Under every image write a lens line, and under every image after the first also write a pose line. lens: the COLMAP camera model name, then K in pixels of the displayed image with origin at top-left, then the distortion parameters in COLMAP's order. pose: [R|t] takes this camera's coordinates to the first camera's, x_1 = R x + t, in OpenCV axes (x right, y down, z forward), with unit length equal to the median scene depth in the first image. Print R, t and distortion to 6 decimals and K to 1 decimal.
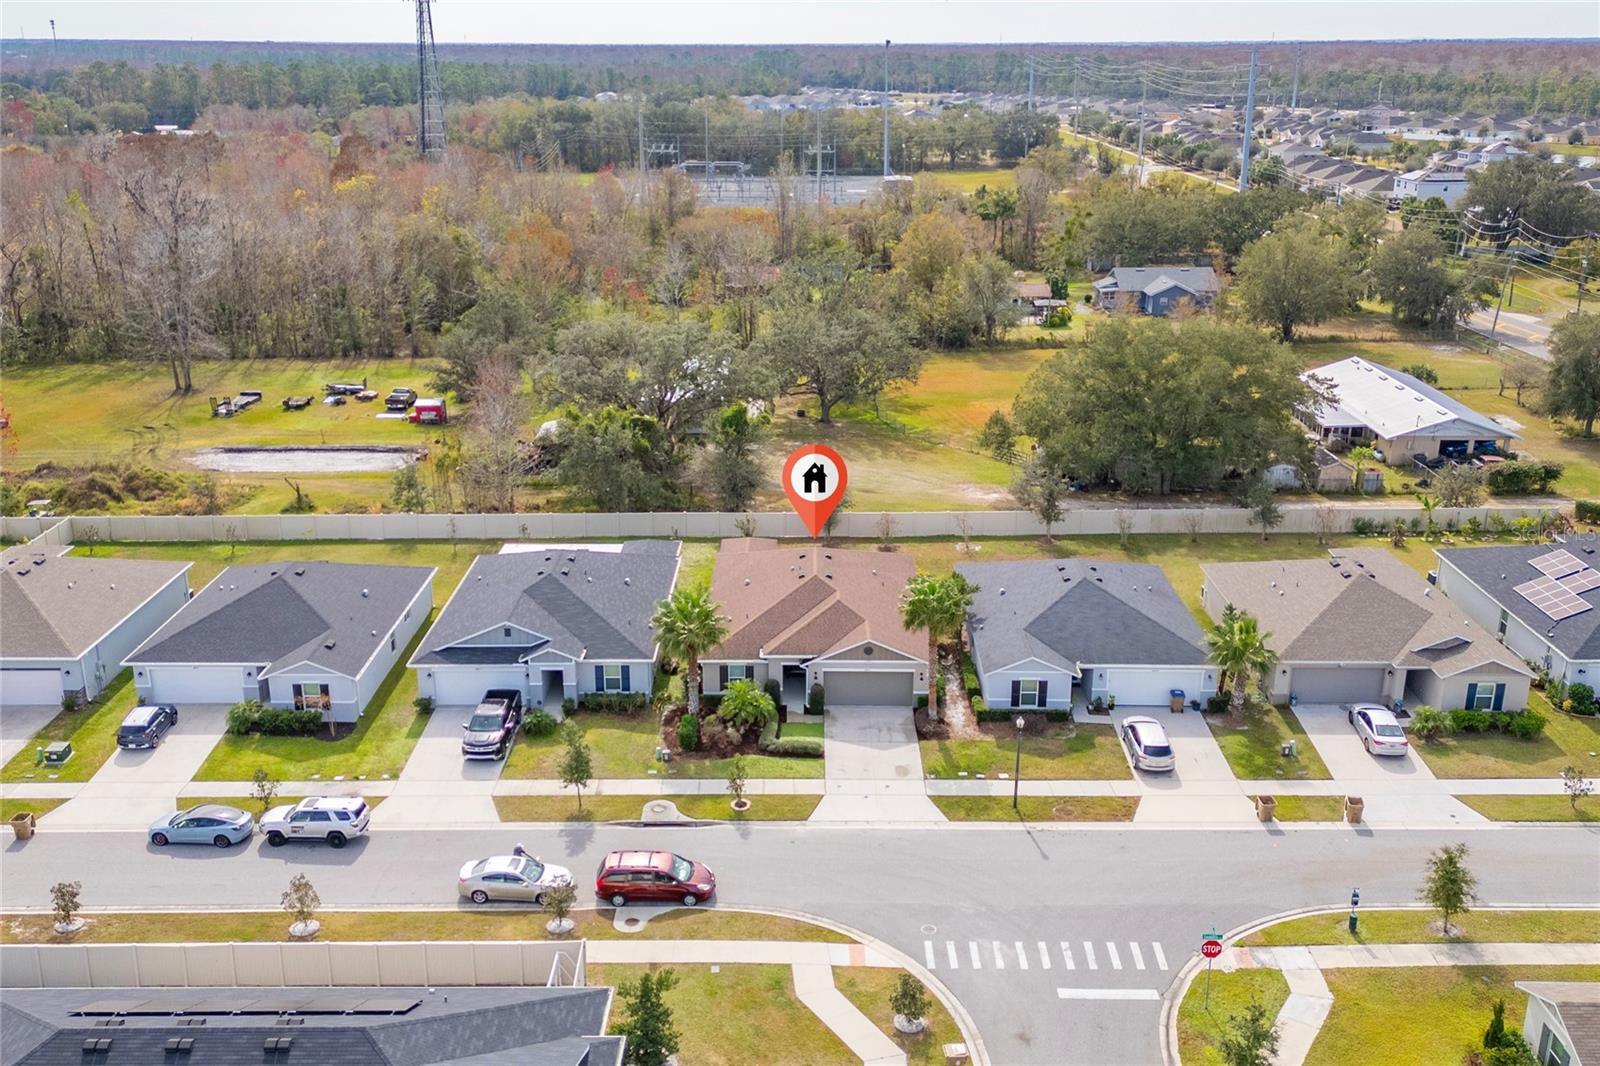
lens RADIAL K [[1371.8, 0, 800.0], [0, 1371.8, 533.0], [0, 0, 1]] dist [0.049878, -0.007803]
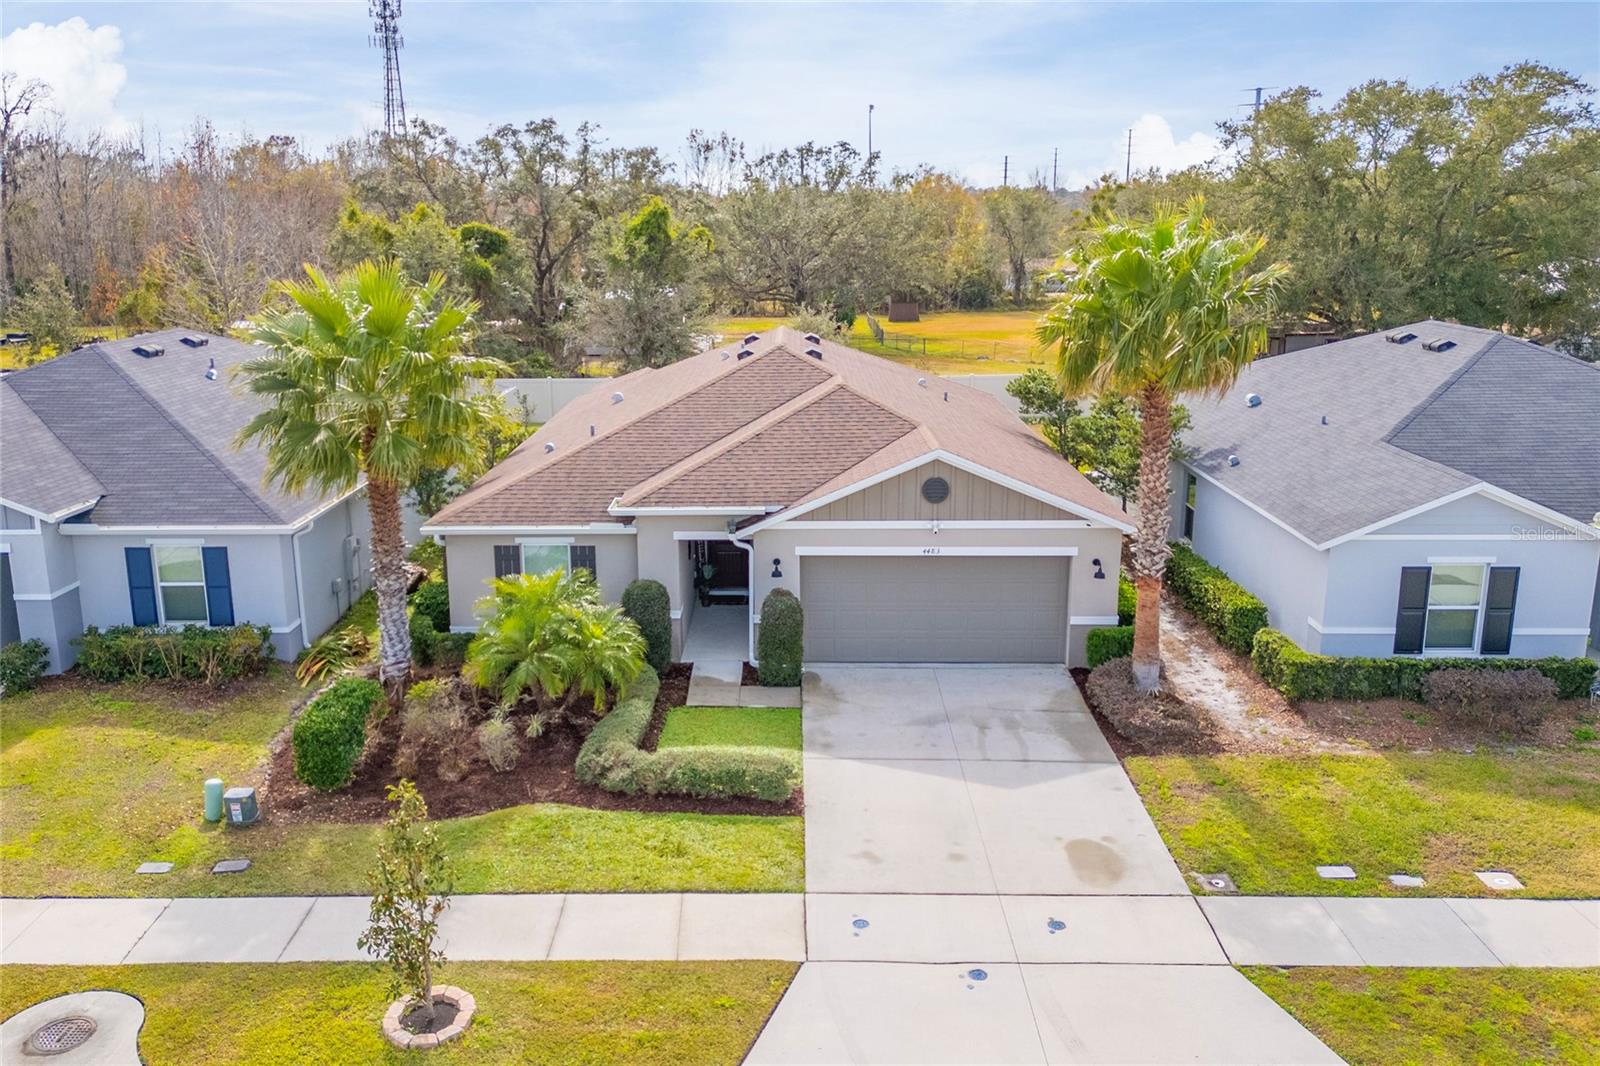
lens RADIAL K [[1262.4, 0, 774.6], [0, 1262.4, 493.3], [0, 0, 1]] dist [0.038333, -0.010558]
pose [[0.999940, -0.004607, -0.009950, 0.014368], [0.003435, 0.993397, -0.114678, 0.123664], [0.010413, 0.114637, 0.993353, 0.708779]]
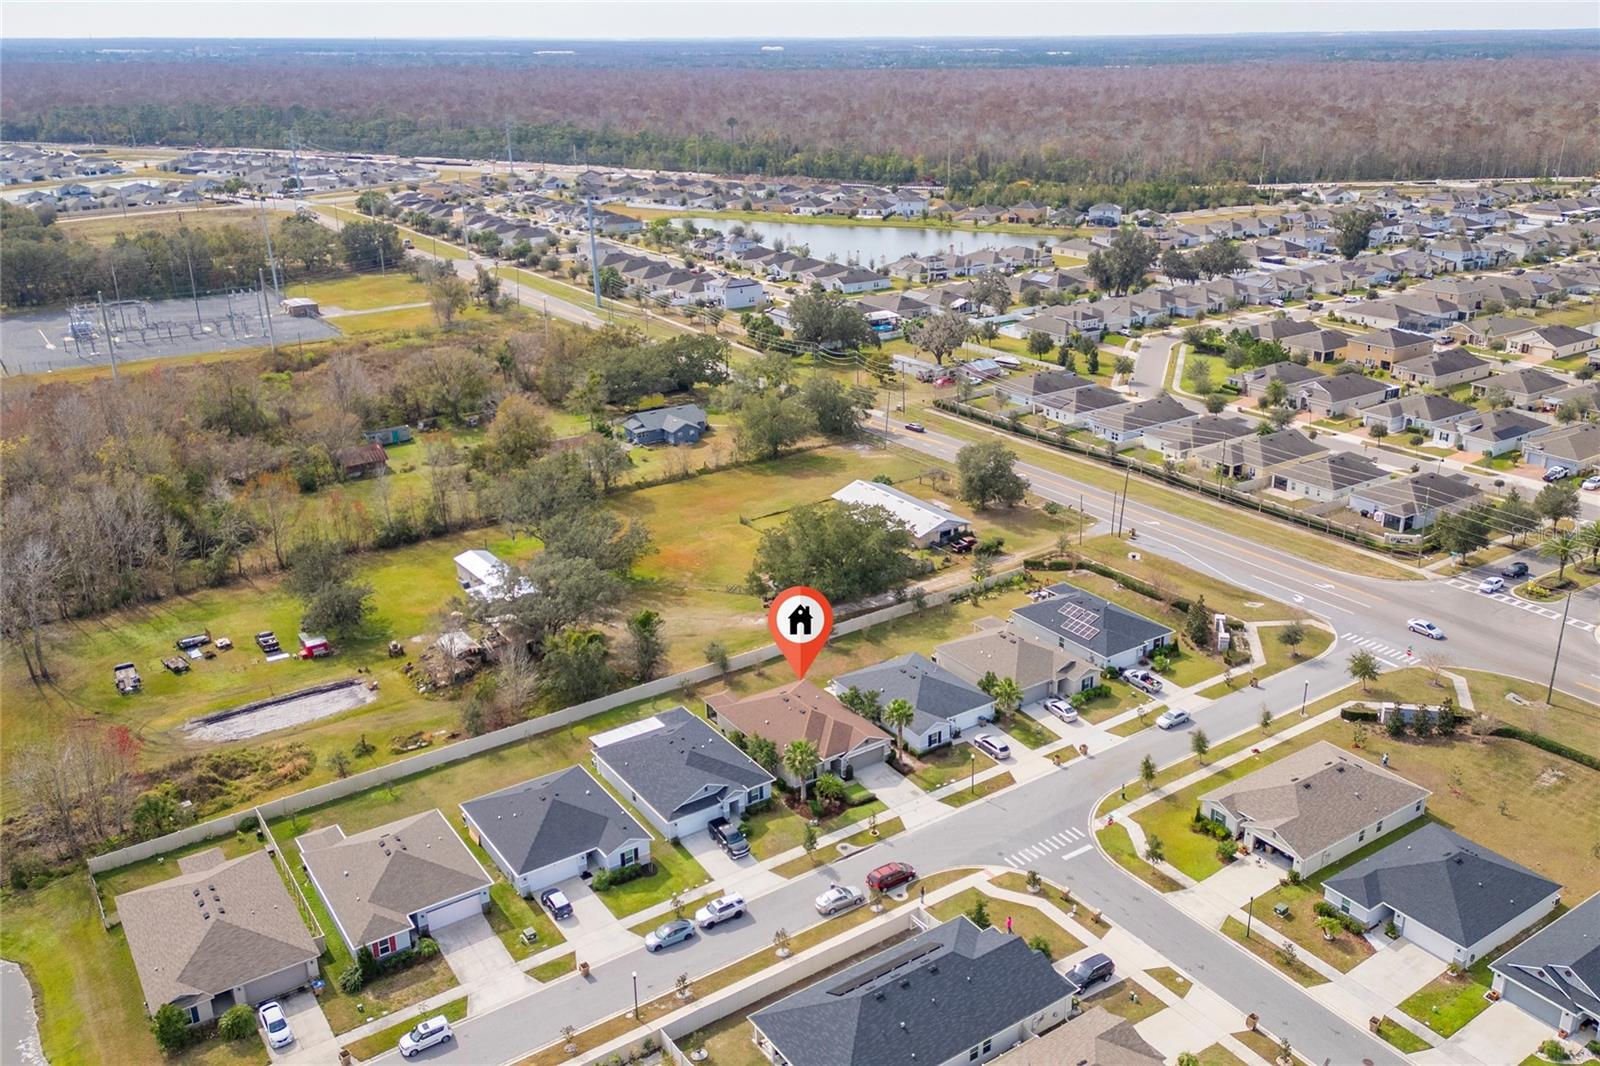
lens RADIAL K [[1262.4, 0, 774.6], [0, 1262.4, 493.3], [0, 0, 1]] dist [0.038333, -0.010558]
pose [[0.829776, -0.190987, 0.524401, -0.989785], [0.195058, 0.979610, 0.048129, -0.396600], [-0.522900, 0.062352, 0.850110, -0.549269]]
